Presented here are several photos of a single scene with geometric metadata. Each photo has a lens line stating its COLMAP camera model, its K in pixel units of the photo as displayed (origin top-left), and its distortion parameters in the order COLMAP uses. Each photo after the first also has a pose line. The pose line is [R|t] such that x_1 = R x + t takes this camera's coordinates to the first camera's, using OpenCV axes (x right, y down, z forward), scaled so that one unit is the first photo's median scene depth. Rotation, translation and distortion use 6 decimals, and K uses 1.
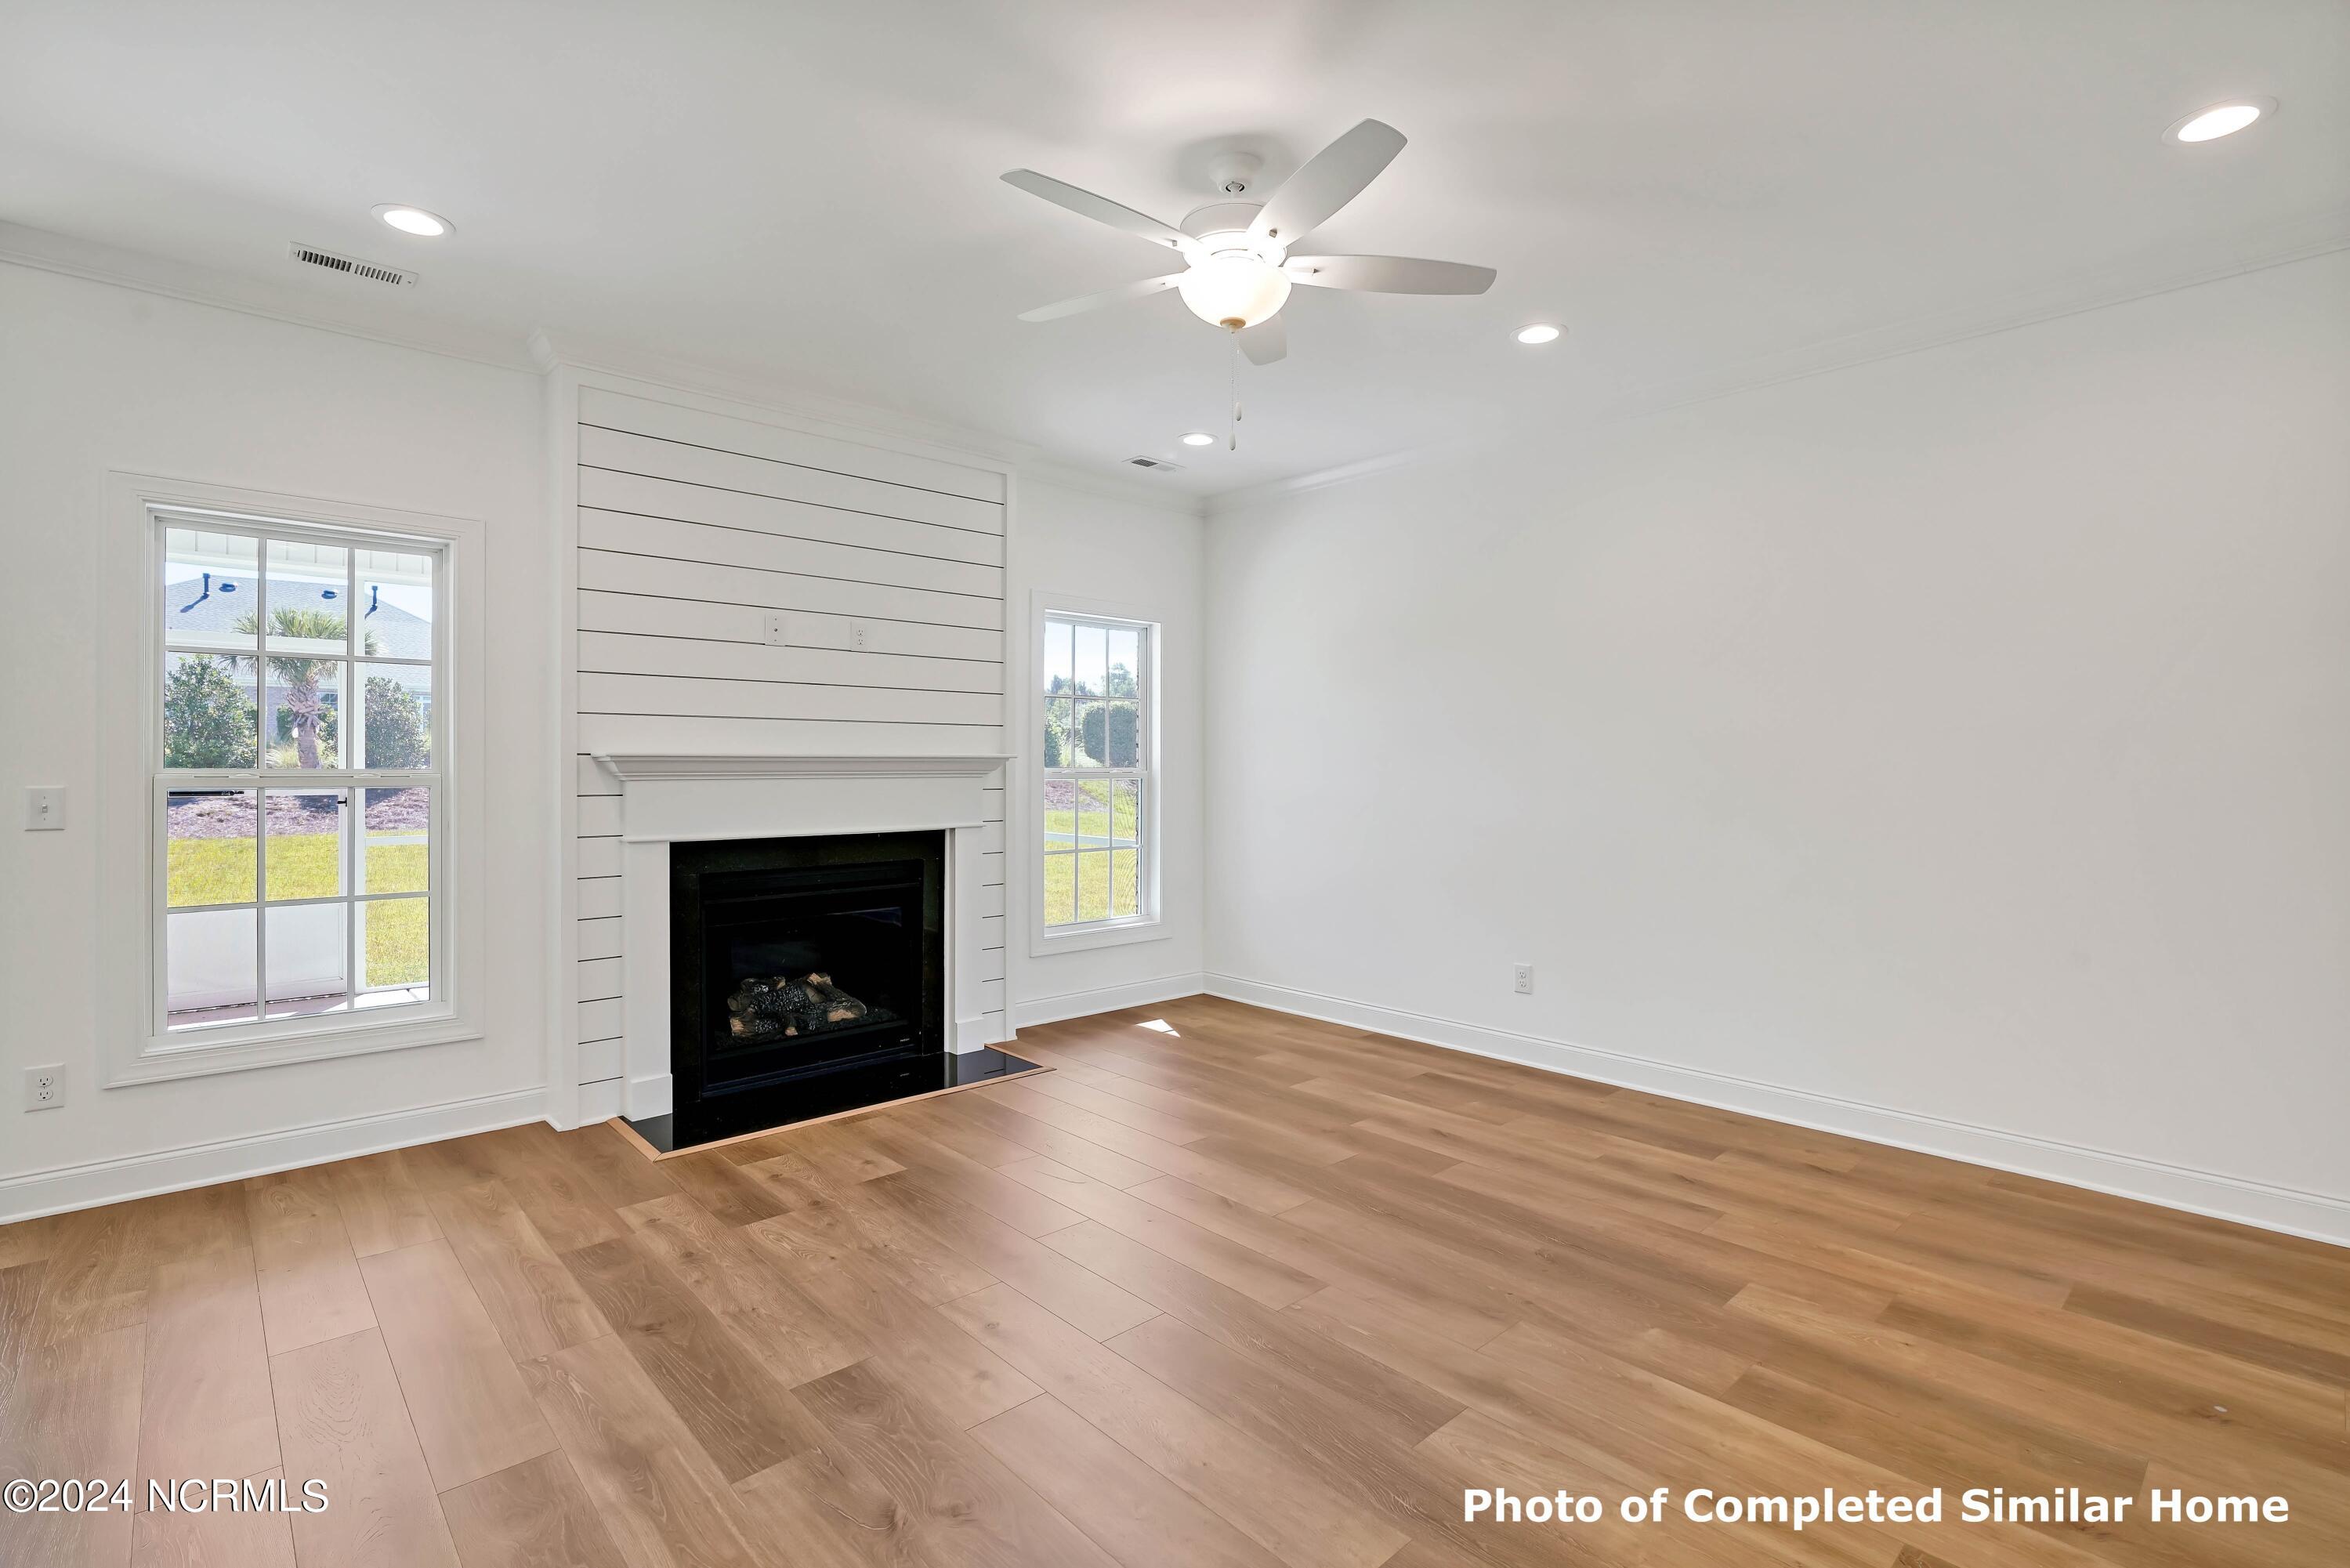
lens RADIAL K [[1083.7, 0, 1178.7], [0, 1083.7, 768.2], [0, 0, 1]] dist [-0.010255, 0.000102]
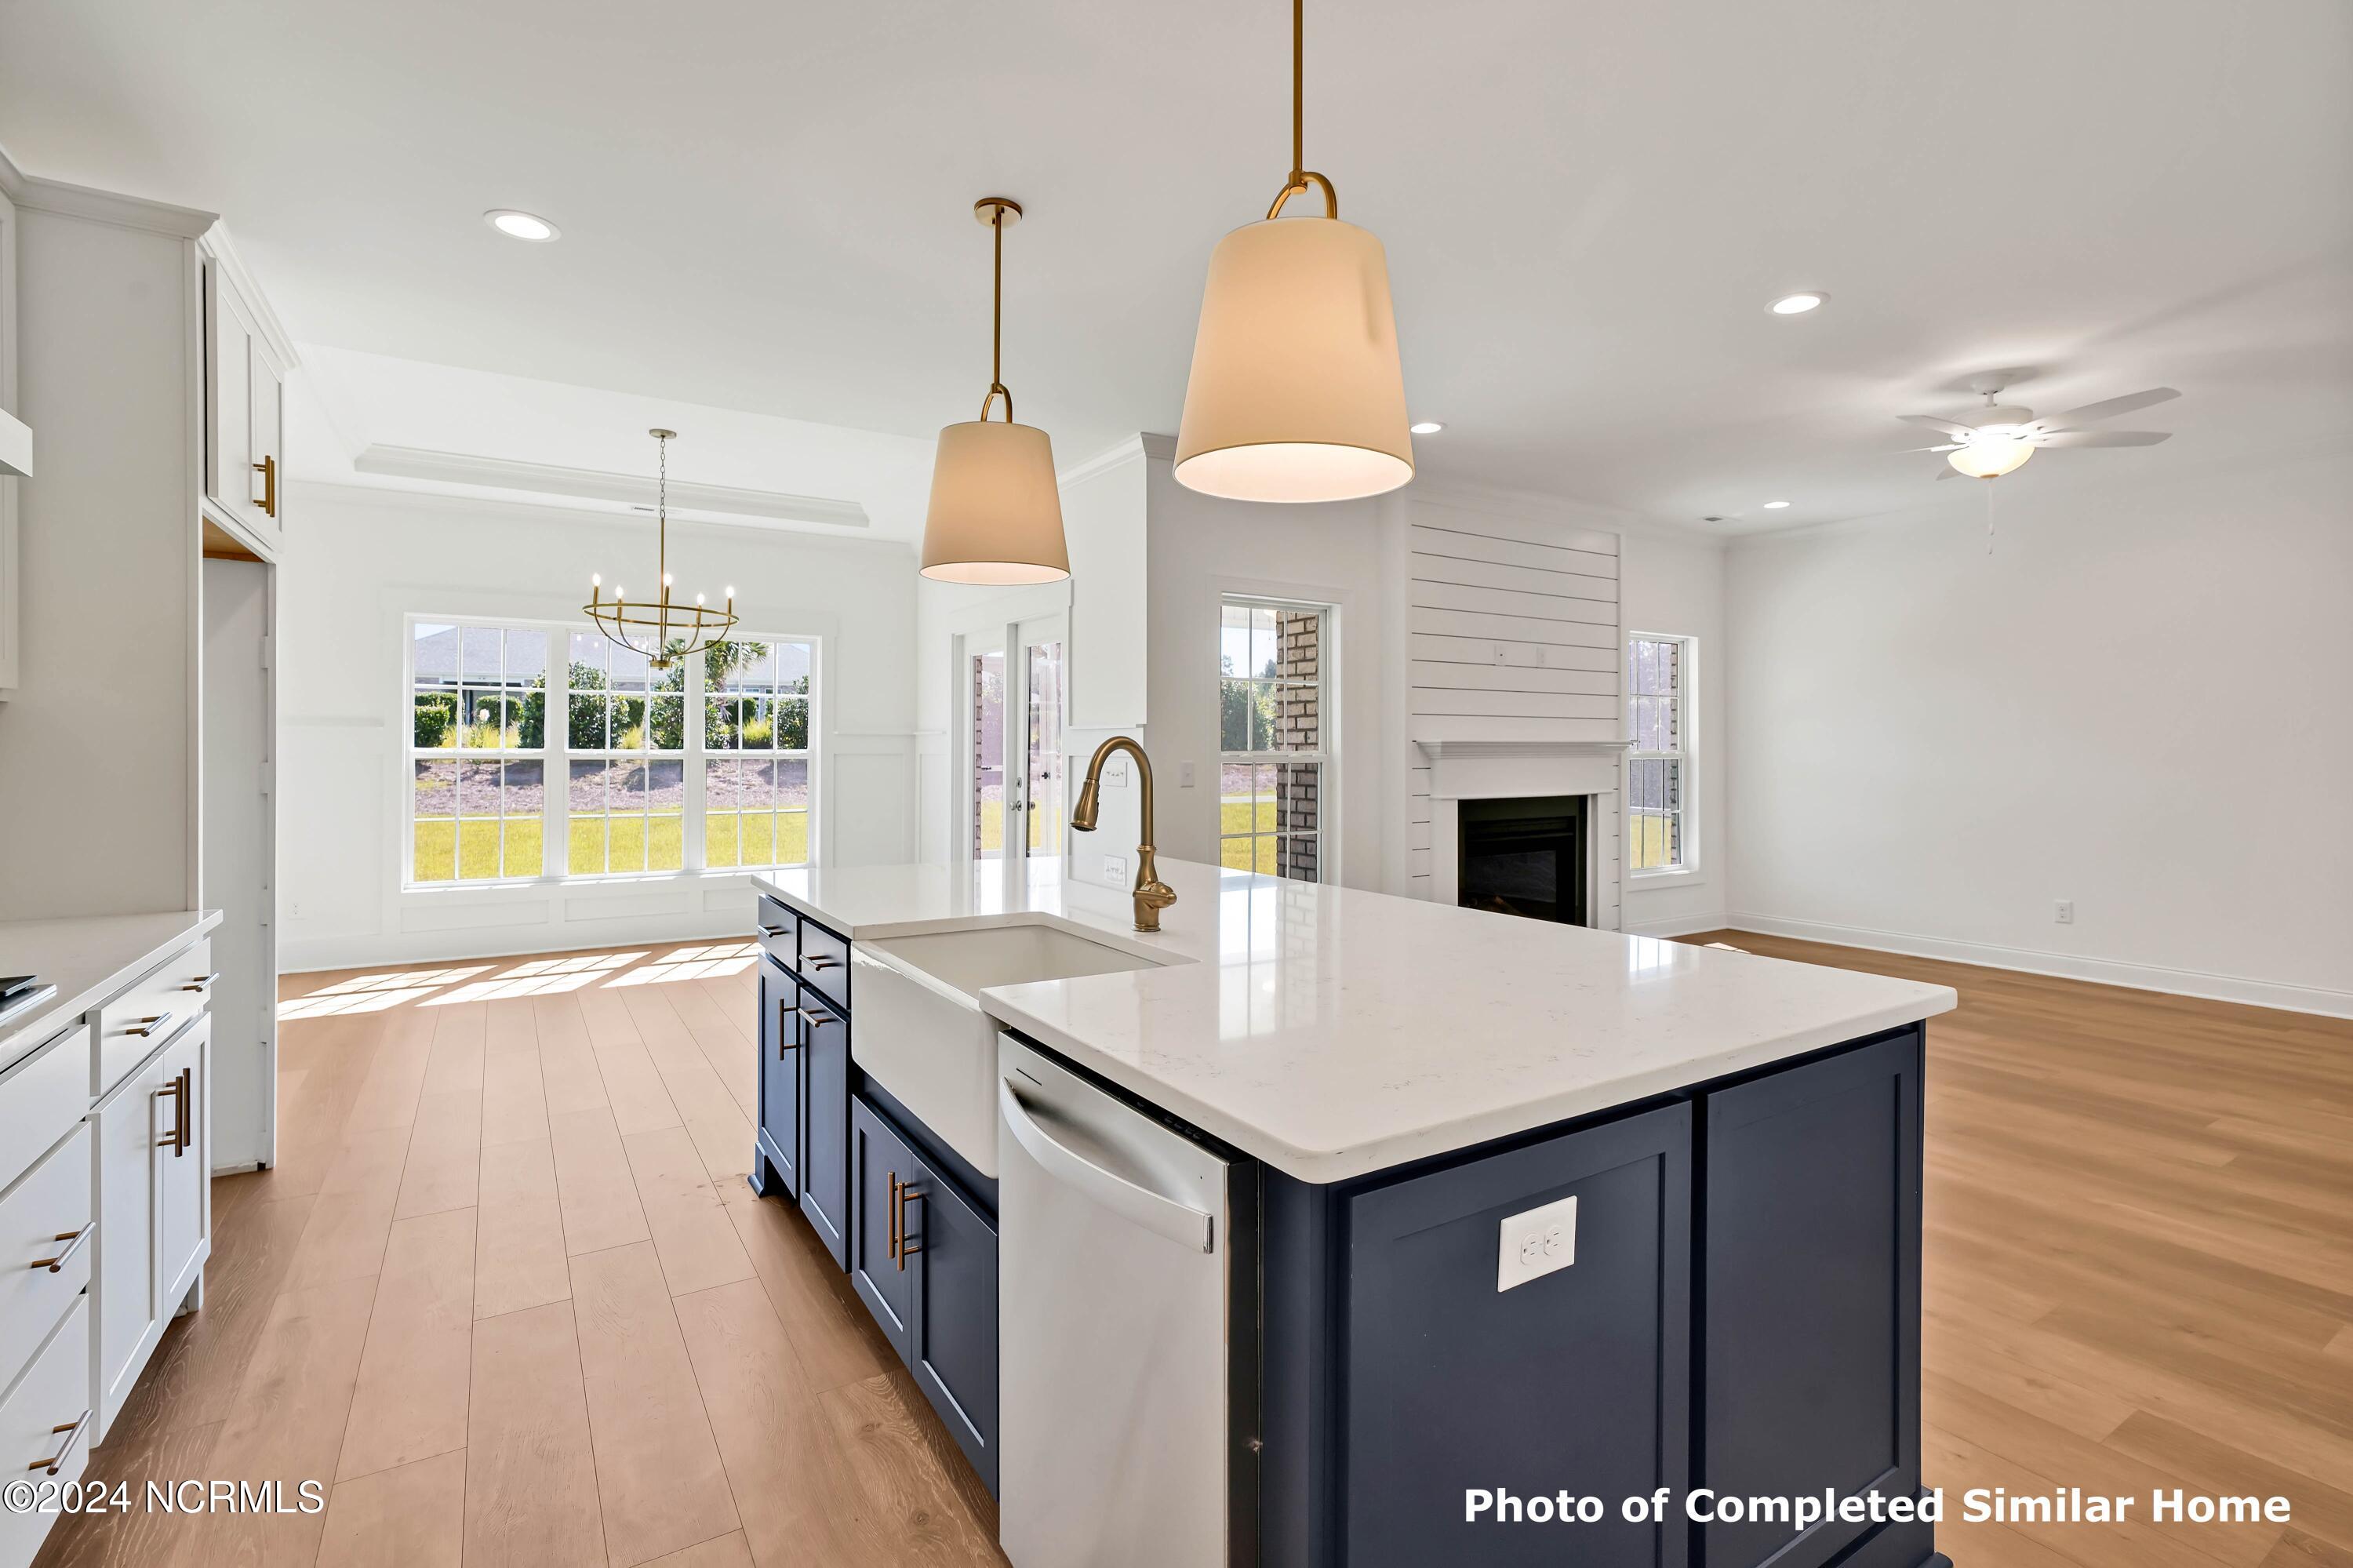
lens RADIAL K [[1085.2, 0, 1171.4], [0, 1085.2, 744.2], [0, 0, 1]] dist [-0.003925, 0.000870]
pose [[0.983033, -0.001221, -0.183426, -0.544419], [0.000572, 0.999993, -0.003590, -0.003290], [0.183429, 0.003424, 0.983027, -0.517372]]
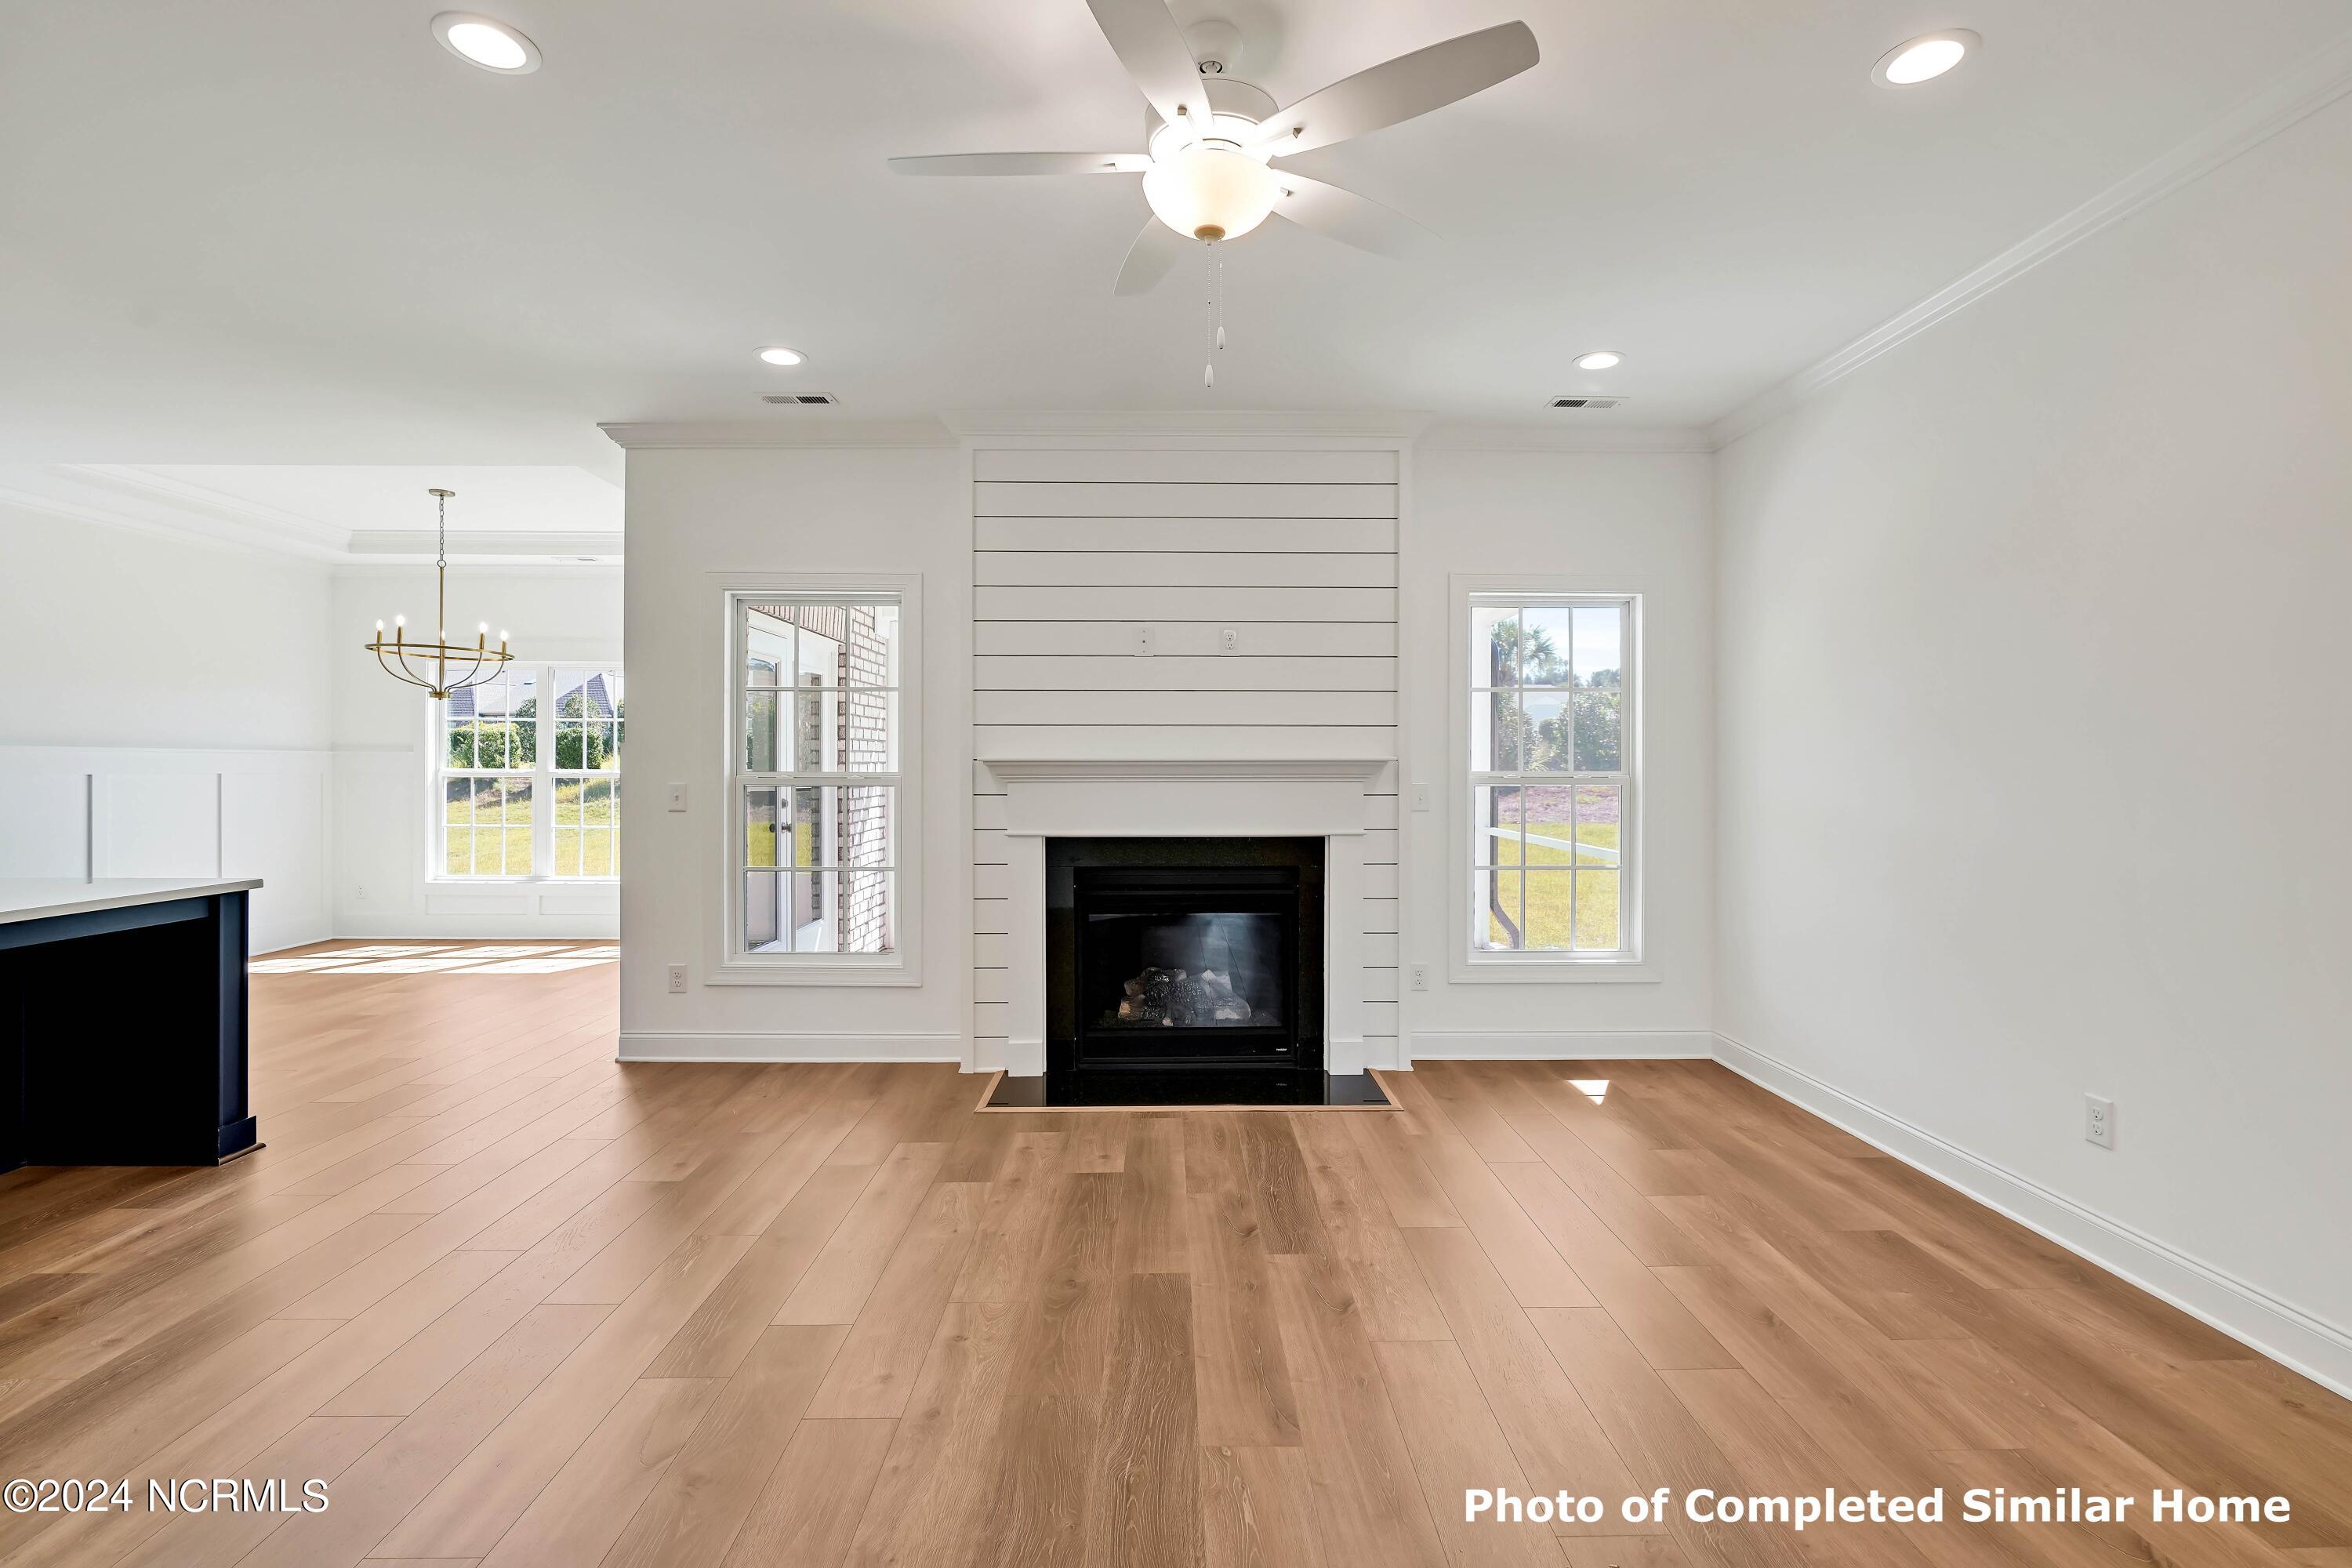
lens RADIAL K [[1079.1, 0, 1185.7], [0, 1079.1, 770.1], [0, 0, 1]] dist [-0.014115, 0.000825]
pose [[0.746518, 0.000651, -0.665365, 0.367489], [-0.001280, 0.999999, -0.000458, -0.001060], [0.665364, 0.001194, 0.746518, 0.236965]]
